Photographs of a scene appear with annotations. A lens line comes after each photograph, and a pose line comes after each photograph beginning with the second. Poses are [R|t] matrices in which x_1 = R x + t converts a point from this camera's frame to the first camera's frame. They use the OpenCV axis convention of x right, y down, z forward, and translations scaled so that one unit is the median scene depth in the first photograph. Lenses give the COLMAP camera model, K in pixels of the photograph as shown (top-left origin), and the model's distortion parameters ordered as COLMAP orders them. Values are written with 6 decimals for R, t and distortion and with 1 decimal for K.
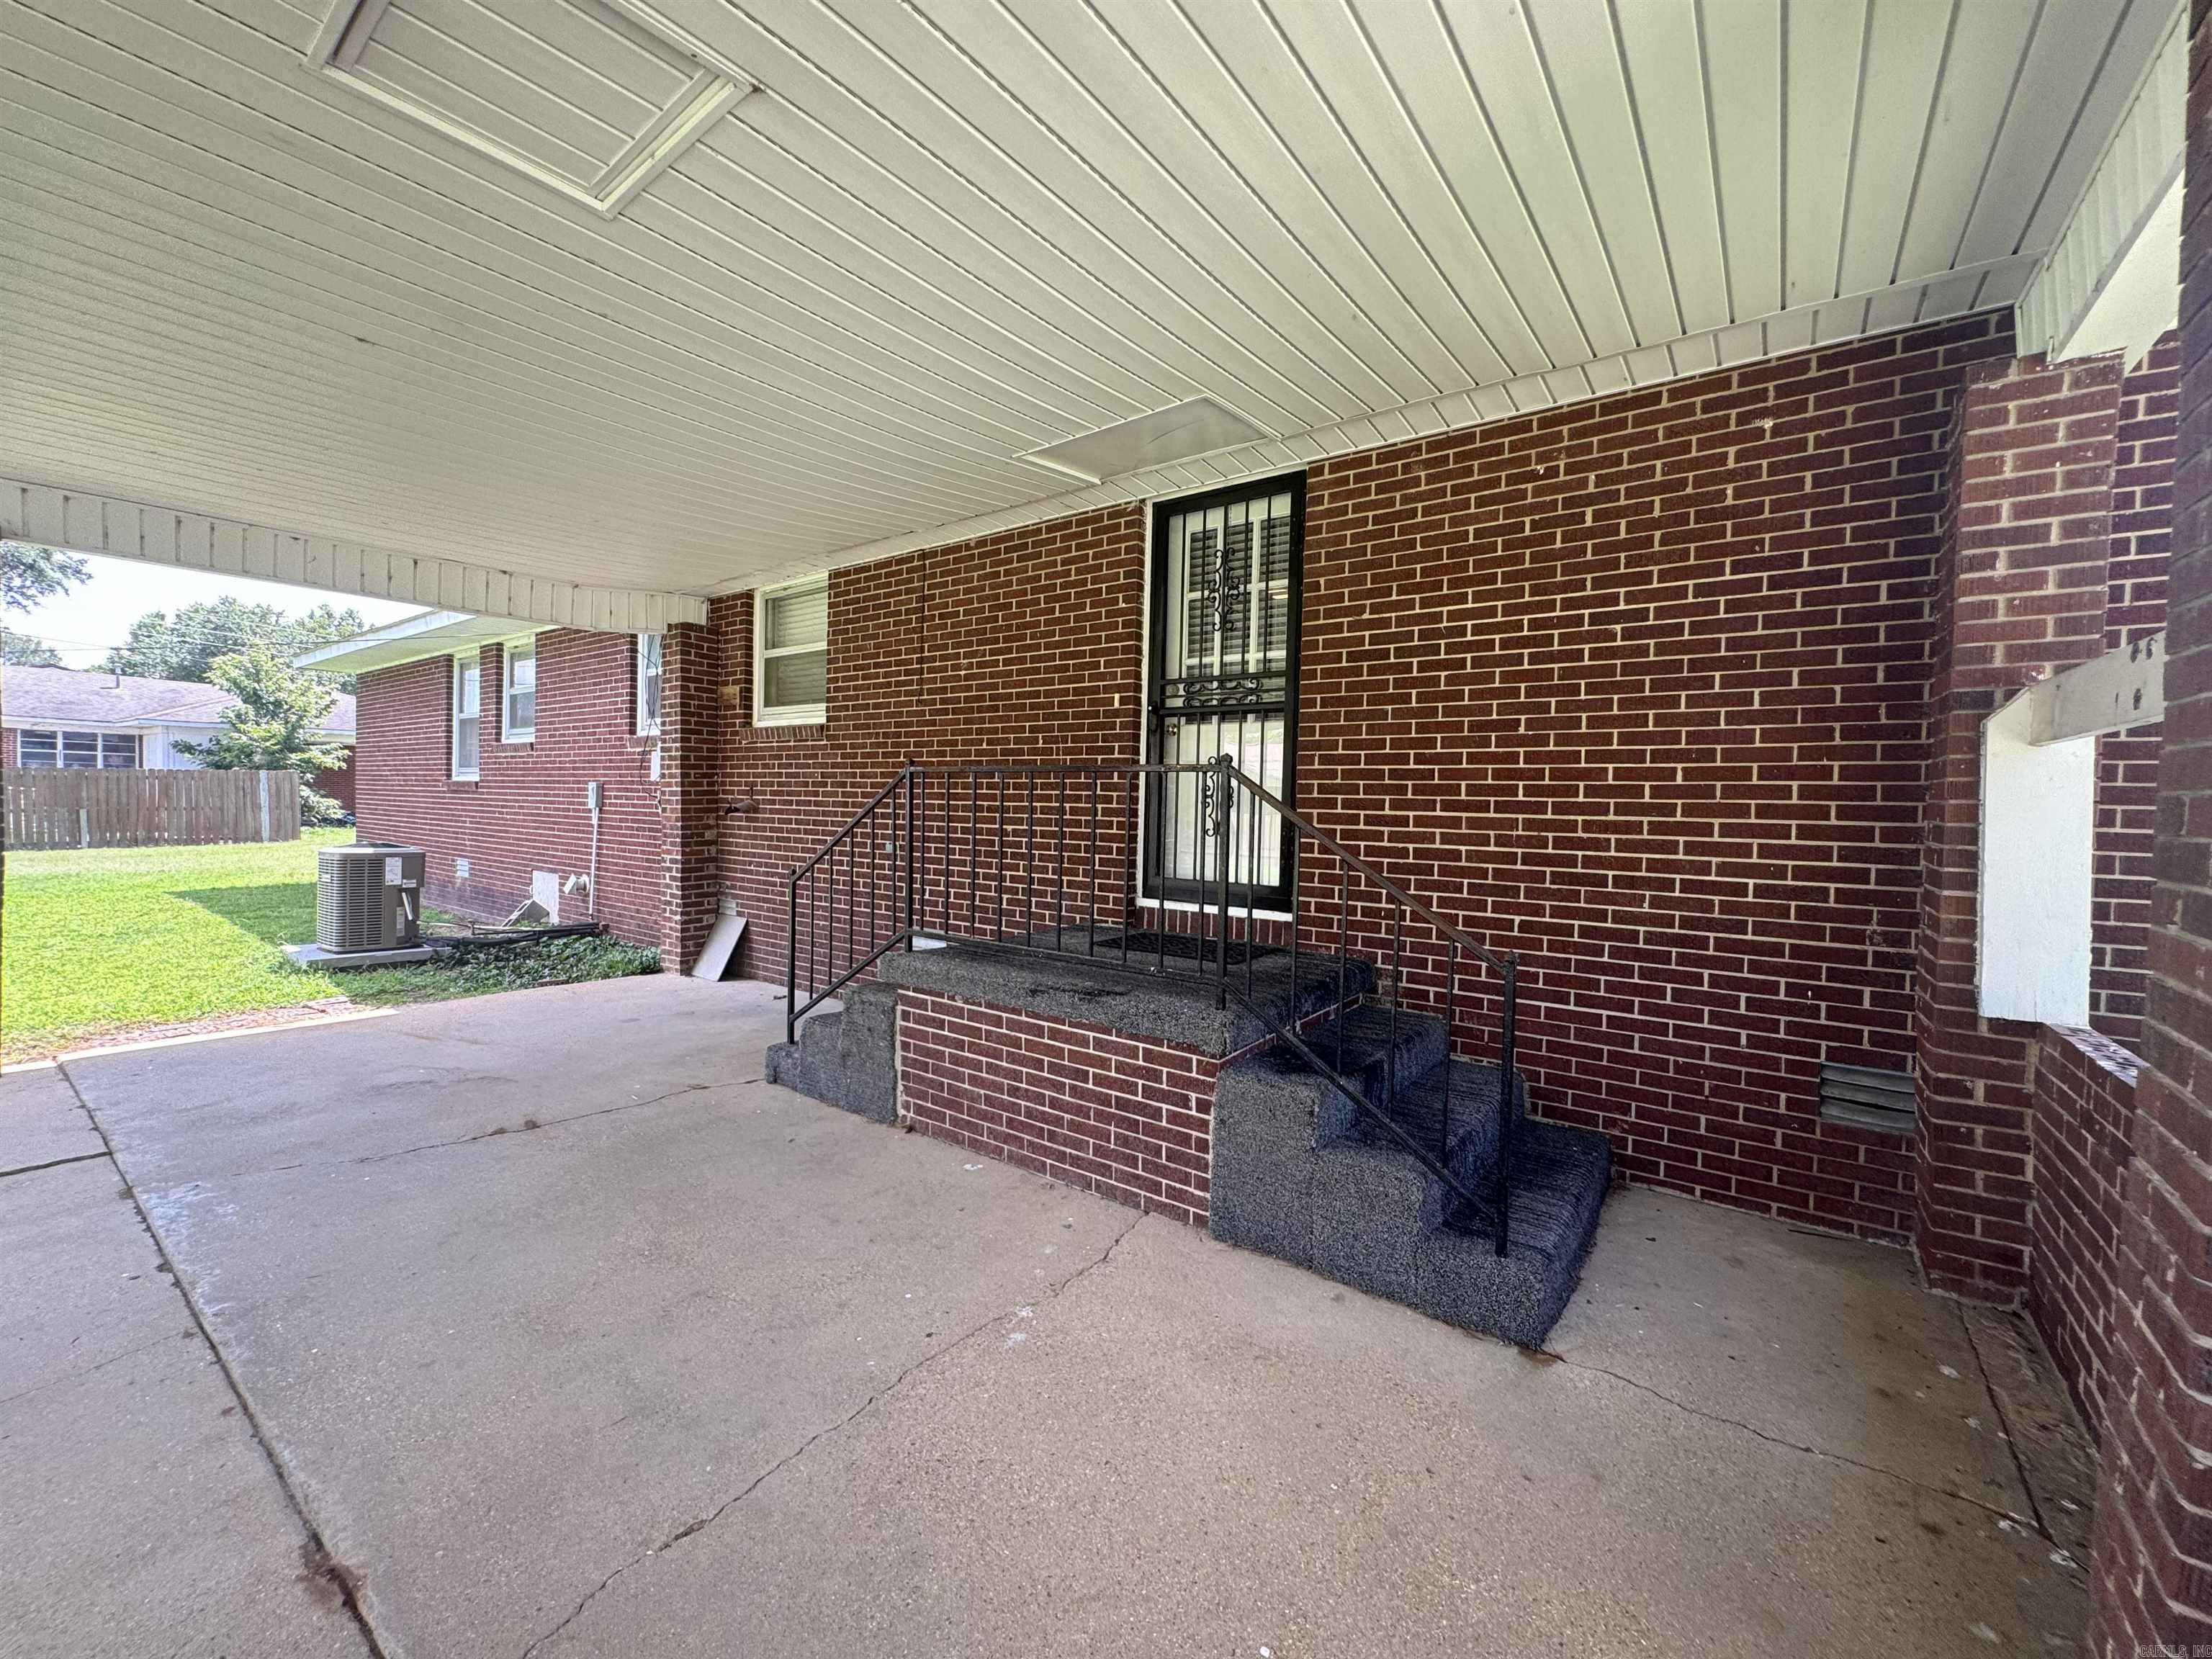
lens RADIAL K [[881.9, 0, 1111.7], [0, 881.9, 827.6], [0, 0, 1]] dist [0.001921, 0.000166]
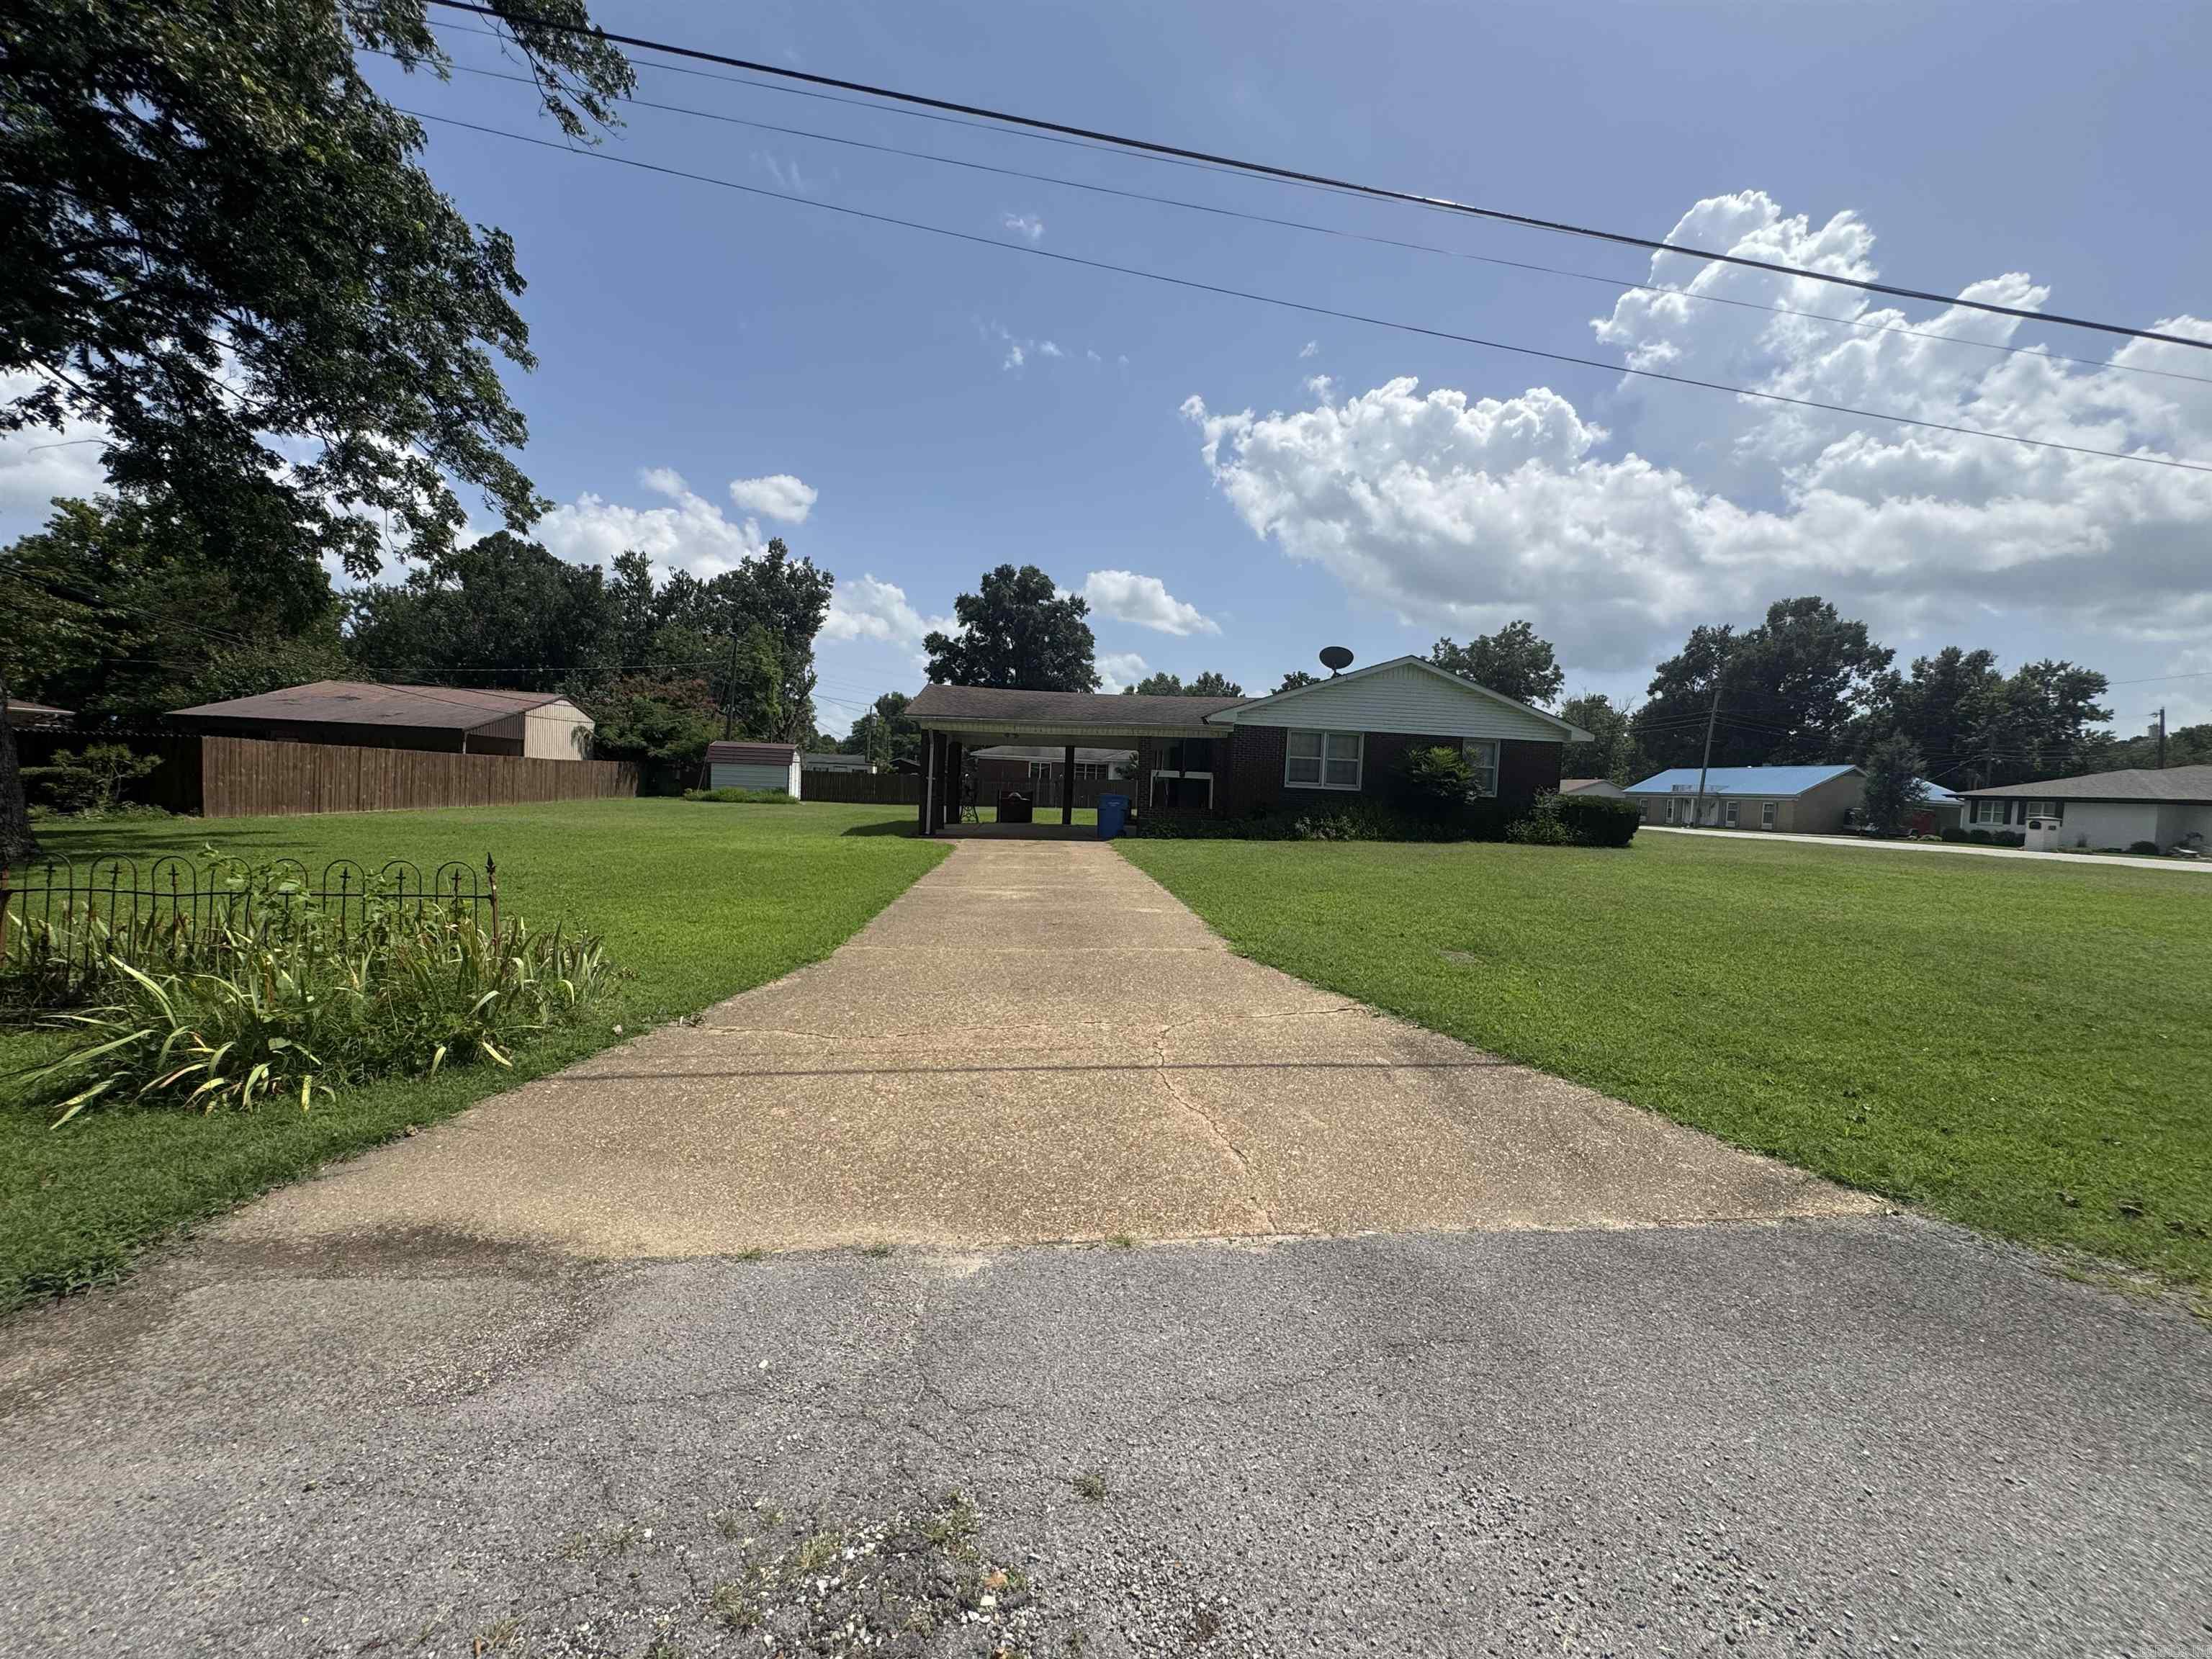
lens RADIAL K [[881.9, 0, 1104.7], [0, 881.9, 831.8], [0, 0, 1]] dist [0.001921, 0.000166]
pose [[0.652125, 0.045319, -0.756755, 2.947153], [-0.048641, 0.998656, 0.017889, 0.136024], [0.756549, 0.025143, 0.653453, -2.316071]]
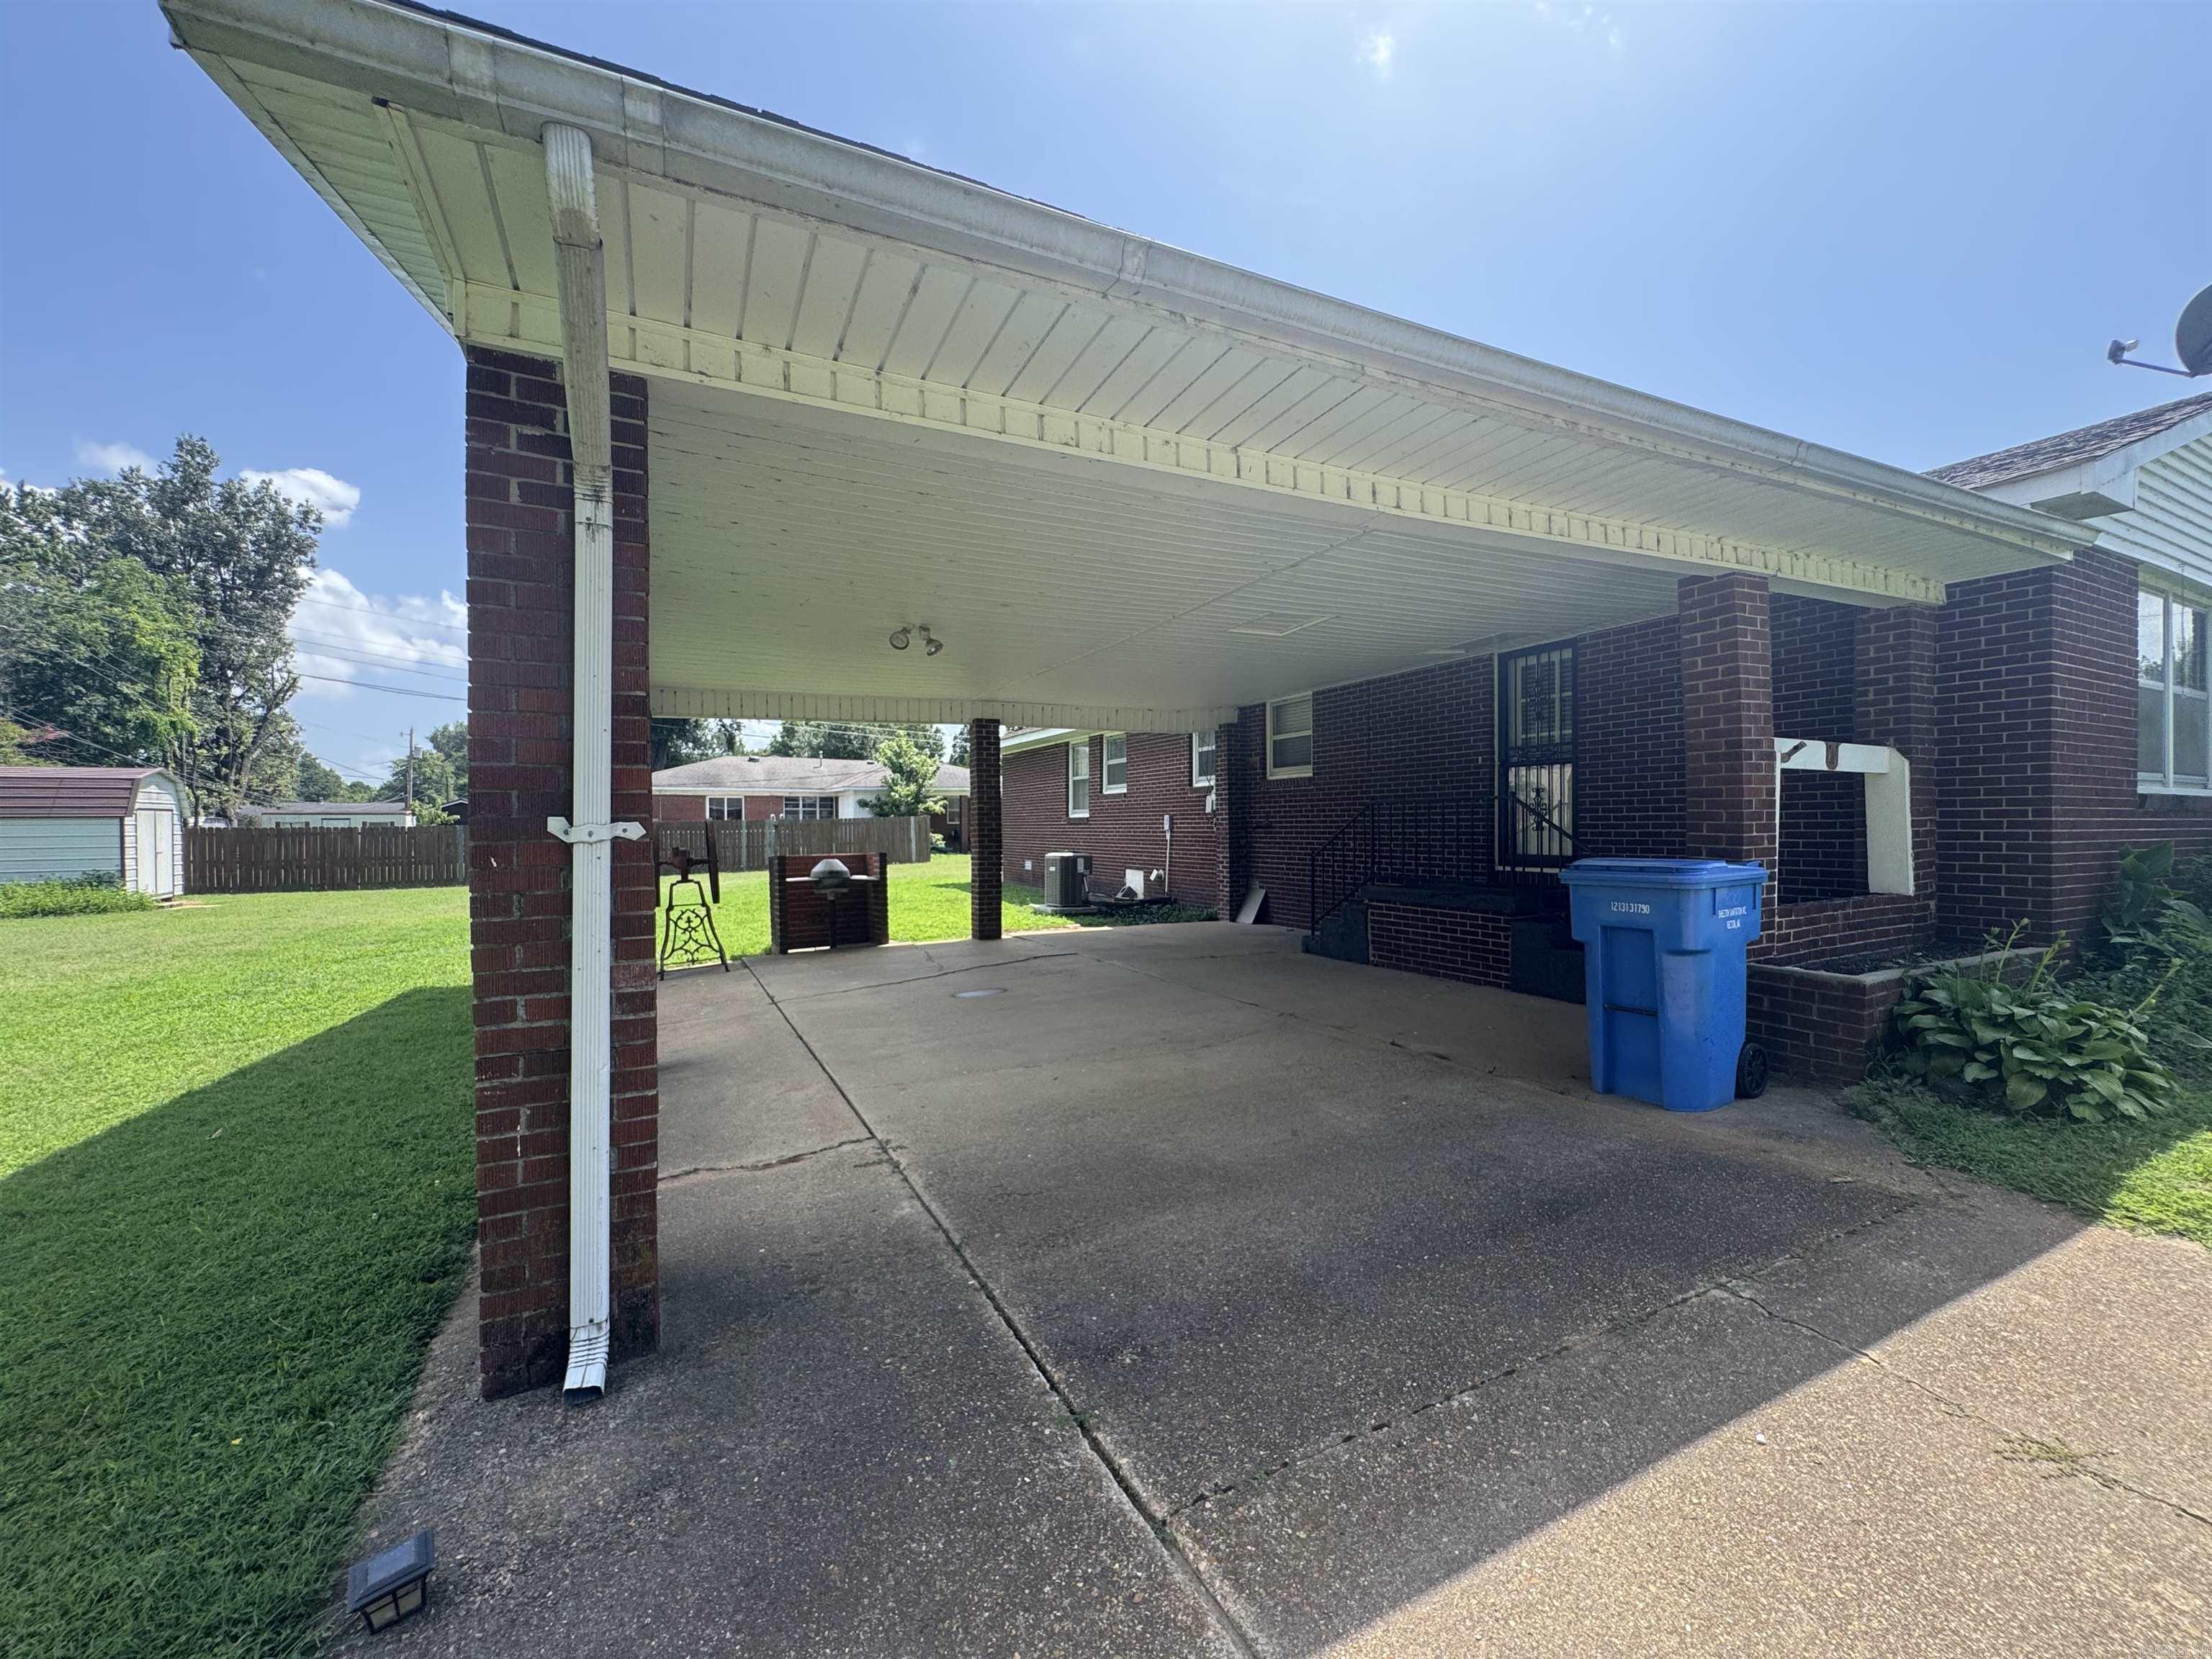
lens RADIAL K [[881.9, 0, 1110.0], [0, 881.9, 833.4], [0, 0, 1]] dist [0.001921, 0.000166]
pose [[0.893683, -0.026364, -0.447925, 0.103922], [0.016553, 0.999530, -0.025804, 0.034991], [0.448394, 0.015646, 0.893699, -0.765274]]
